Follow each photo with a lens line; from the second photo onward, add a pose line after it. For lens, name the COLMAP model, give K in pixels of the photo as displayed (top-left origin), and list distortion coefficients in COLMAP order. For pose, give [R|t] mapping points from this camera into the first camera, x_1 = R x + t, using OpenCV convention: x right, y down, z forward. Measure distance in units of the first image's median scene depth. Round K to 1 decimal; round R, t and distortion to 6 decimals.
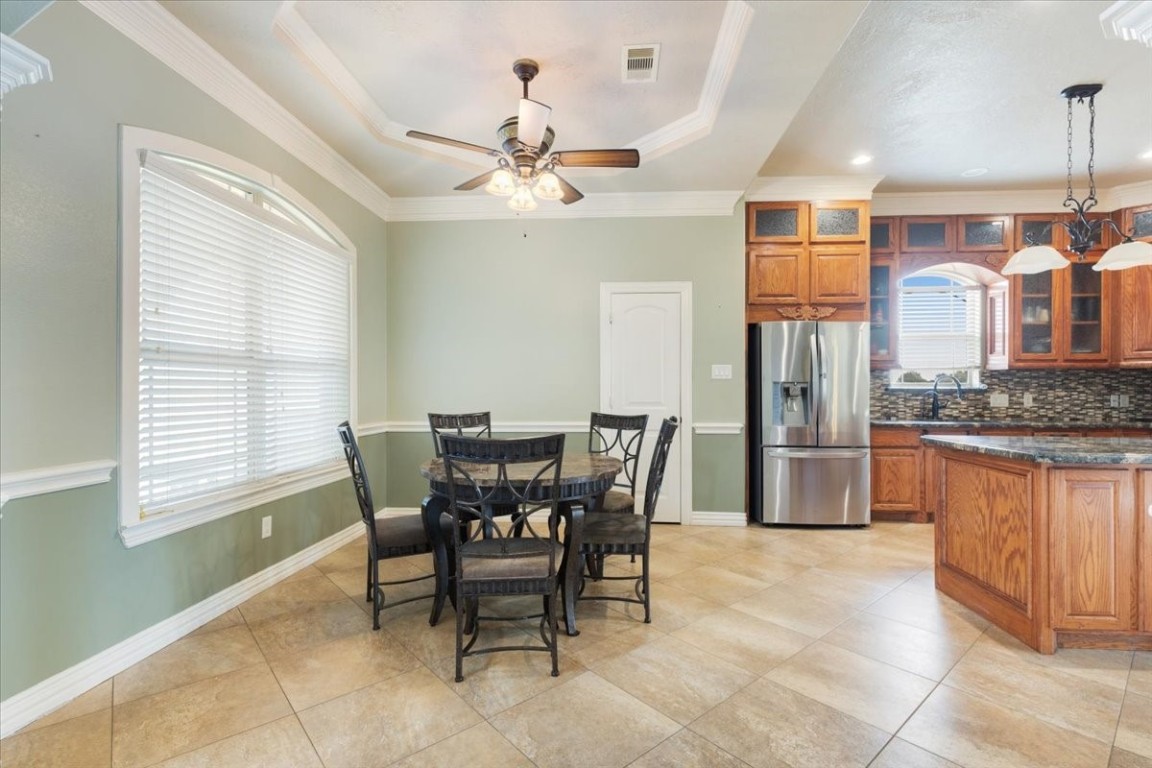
lens RADIAL K [[528.1, 0, 583.2], [0, 528.1, 386.9], [0, 0, 1]] dist [-0.000497, -0.000314]
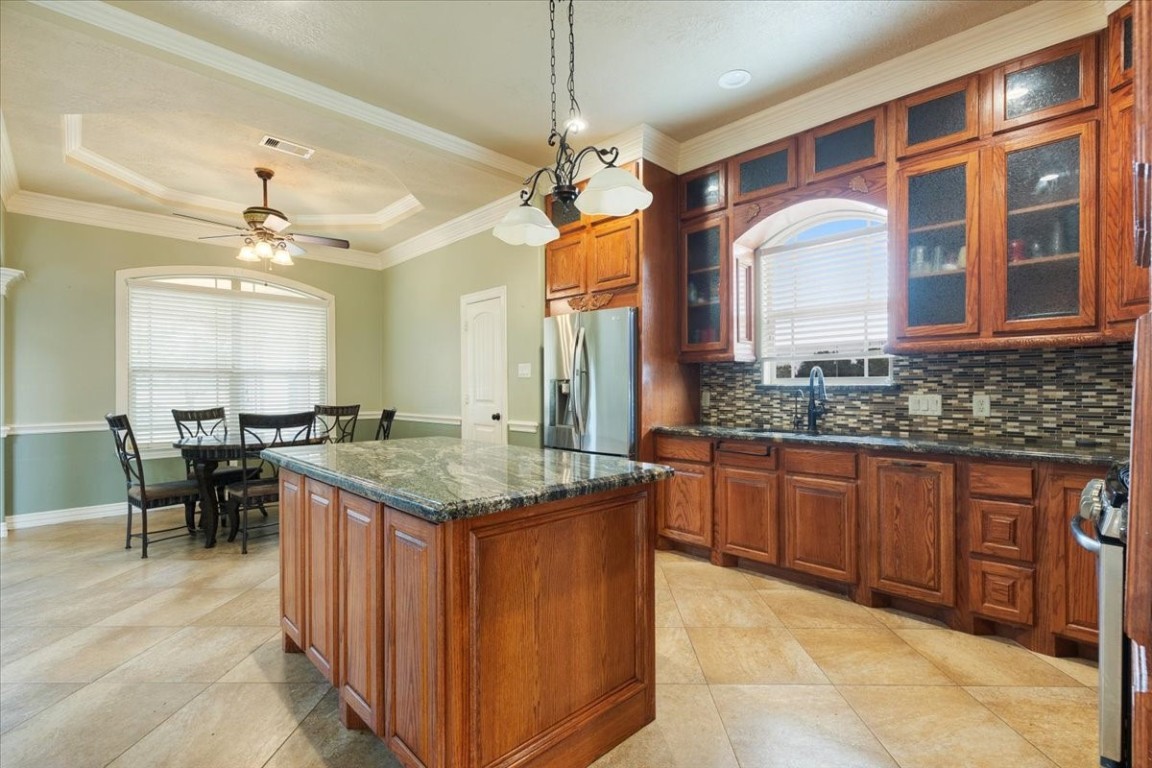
lens RADIAL K [[528.1, 0, 606.2], [0, 528.1, 389.0], [0, 0, 1]] dist [-0.000497, -0.000314]
pose [[0.748487, -0.000677, -0.663150, 0.918744], [0.006478, 0.999959, 0.006290, 0.001114], [0.663118, -0.009004, 0.748460, 0.299961]]
